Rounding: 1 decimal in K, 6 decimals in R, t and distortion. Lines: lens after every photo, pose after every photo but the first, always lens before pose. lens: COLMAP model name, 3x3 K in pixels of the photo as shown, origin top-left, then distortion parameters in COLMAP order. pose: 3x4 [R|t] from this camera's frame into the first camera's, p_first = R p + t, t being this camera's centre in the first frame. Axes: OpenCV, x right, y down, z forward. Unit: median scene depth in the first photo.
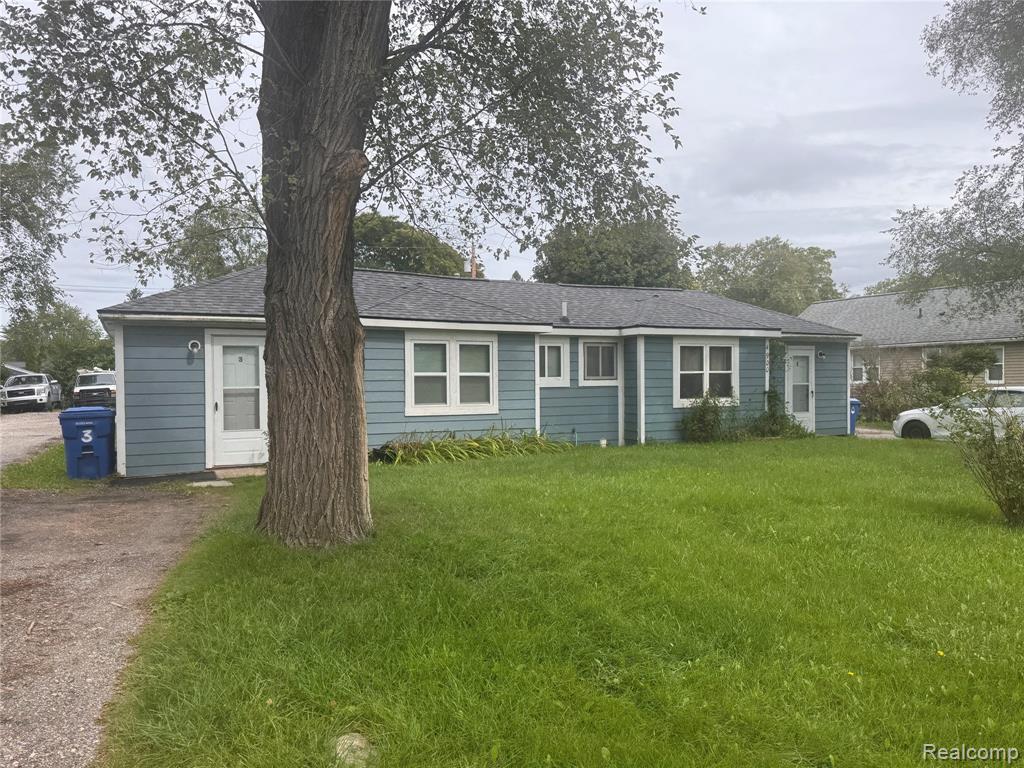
lens RADIAL K [[724.2, 0, 538.6], [0, 724.2, 385.8], [0, 0, 1]] dist [0.039371, 0.000016]
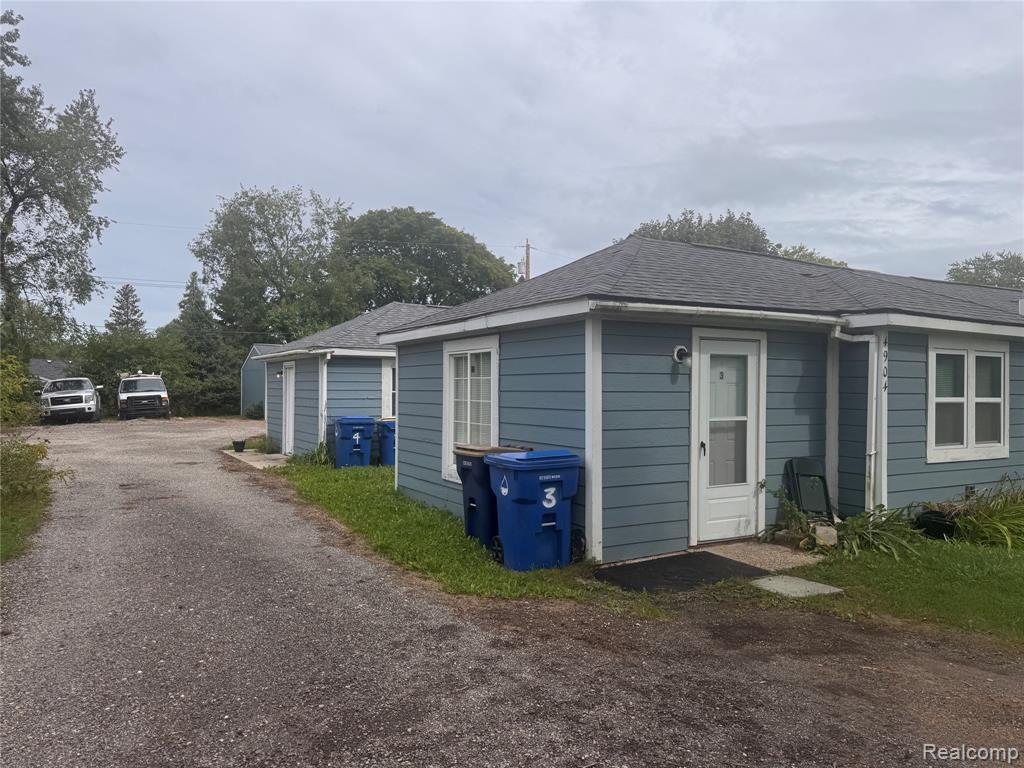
lens RADIAL K [[724.2, 0, 508.1], [0, 724.2, 381.7], [0, 0, 1]] dist [0.039371, 0.000016]
pose [[0.998897, 0.015101, 0.044461, -0.520339], [-0.014464, 0.999789, -0.014608, -0.015197], [-0.044672, 0.013949, 0.998904, 0.299513]]
